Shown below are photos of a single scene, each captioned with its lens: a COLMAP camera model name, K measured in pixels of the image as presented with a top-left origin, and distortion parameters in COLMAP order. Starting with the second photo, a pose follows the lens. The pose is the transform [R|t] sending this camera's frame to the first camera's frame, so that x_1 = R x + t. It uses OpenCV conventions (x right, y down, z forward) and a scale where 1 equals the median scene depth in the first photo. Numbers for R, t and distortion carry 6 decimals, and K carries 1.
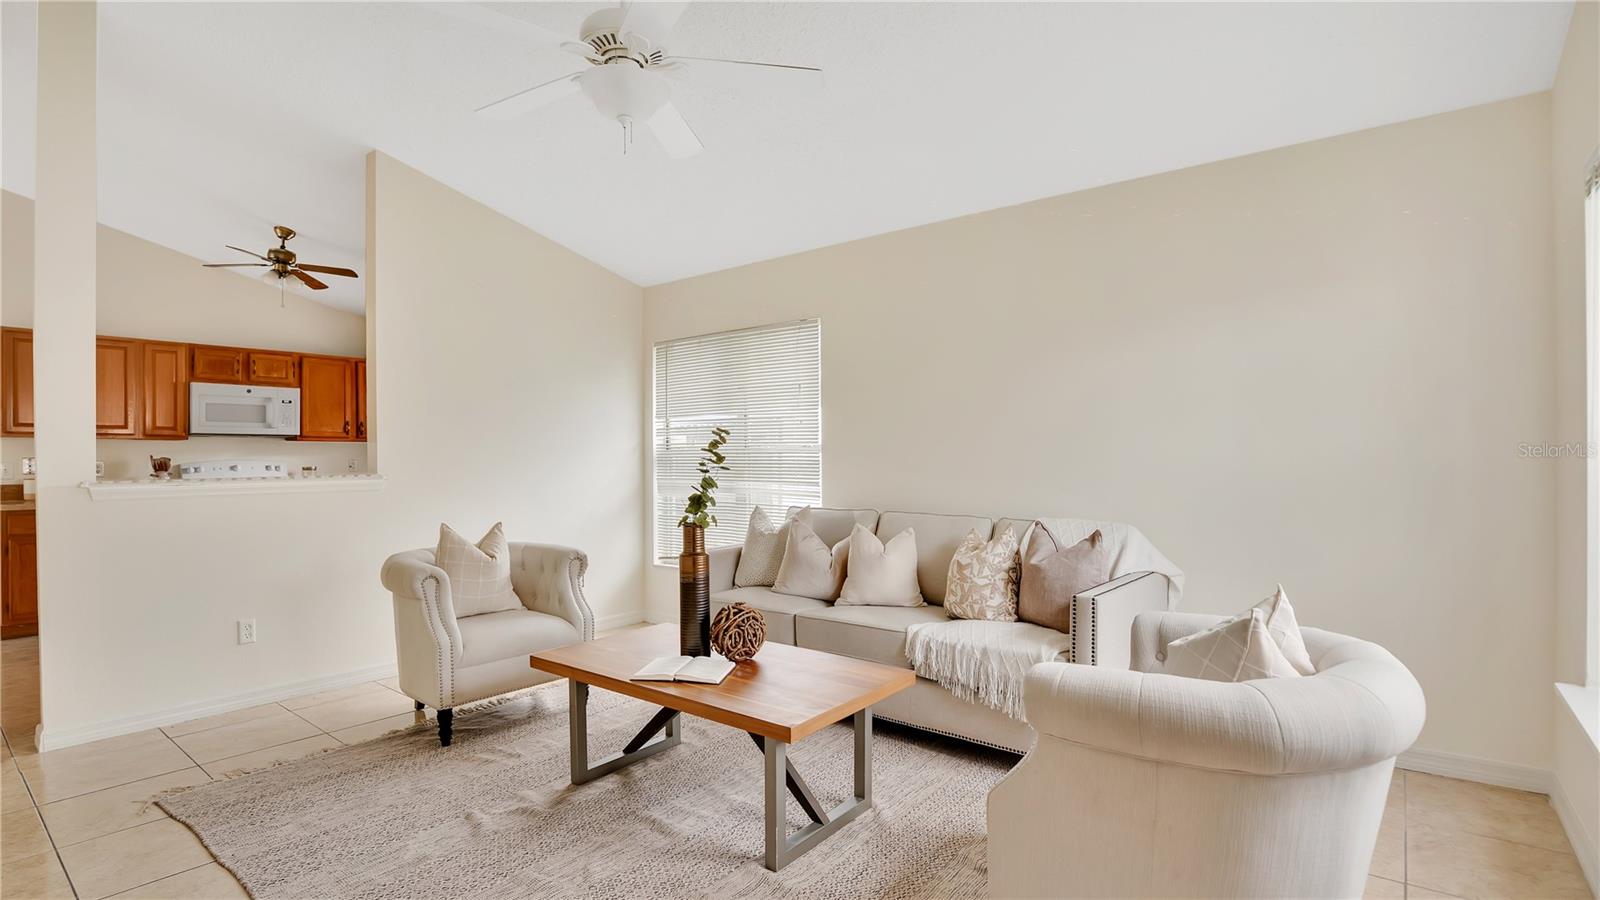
lens RADIAL K [[761.0, 0, 800.0], [0, 761.0, 450.0], [0, 0, 1]] dist [-0.027250, 0.000784]
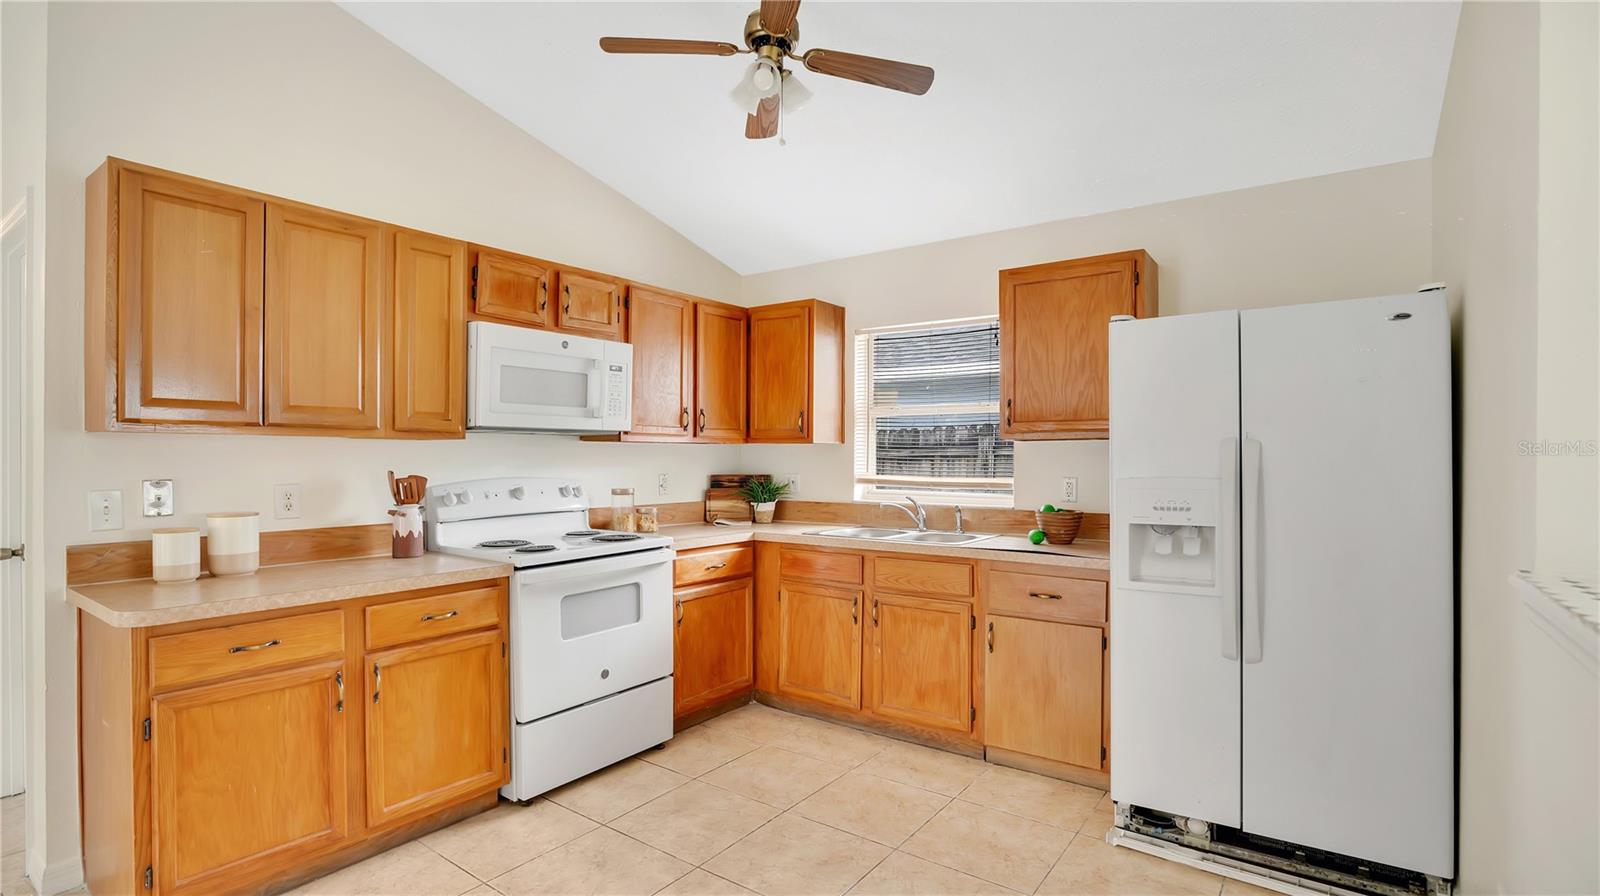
lens RADIAL K [[761.0, 0, 800.0], [0, 761.0, 448.0], [0, 0, 1]] dist [-0.027250, 0.000784]
pose [[0.998412, 0.008017, 0.055766, -0.619414], [-0.008159, 0.999964, 0.002323, -0.010708], [-0.055745, -0.002774, 0.998441, 0.485984]]
